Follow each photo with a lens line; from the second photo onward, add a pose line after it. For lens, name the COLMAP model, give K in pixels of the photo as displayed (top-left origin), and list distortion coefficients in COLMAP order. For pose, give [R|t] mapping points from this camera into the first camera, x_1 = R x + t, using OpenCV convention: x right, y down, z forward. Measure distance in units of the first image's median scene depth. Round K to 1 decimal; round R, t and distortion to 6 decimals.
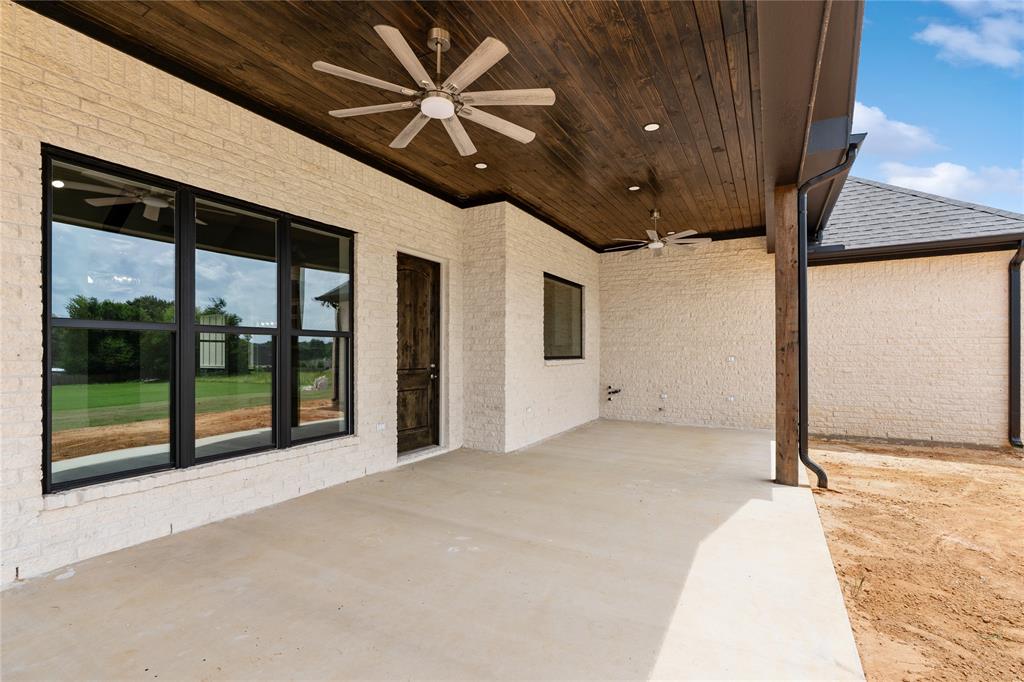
lens RADIAL K [[470.0, 0, 509.3], [0, 470.0, 351.2], [0, 0, 1]] dist [-0.004713, 0.000285]
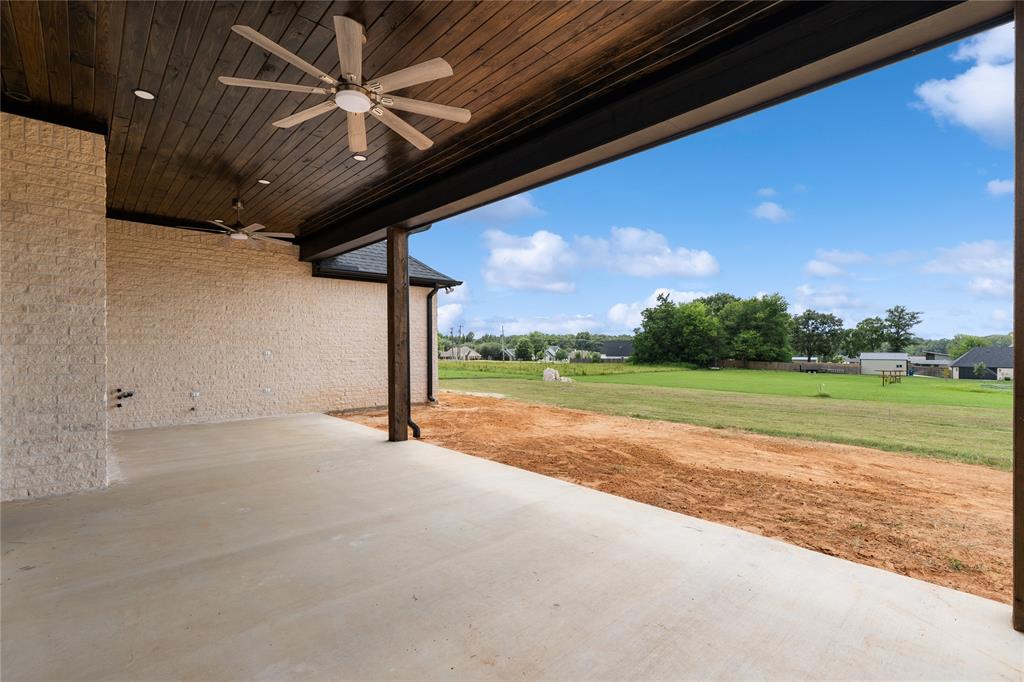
lens RADIAL K [[470.0, 0, 513.1], [0, 470.0, 342.7], [0, 0, 1]] dist [-0.004713, 0.000285]
pose [[0.298370, 0.008058, 0.954416, -0.419646], [-0.006027, 0.999960, -0.006558, -0.002943], [-0.954431, -0.003795, 0.298407, 0.160771]]
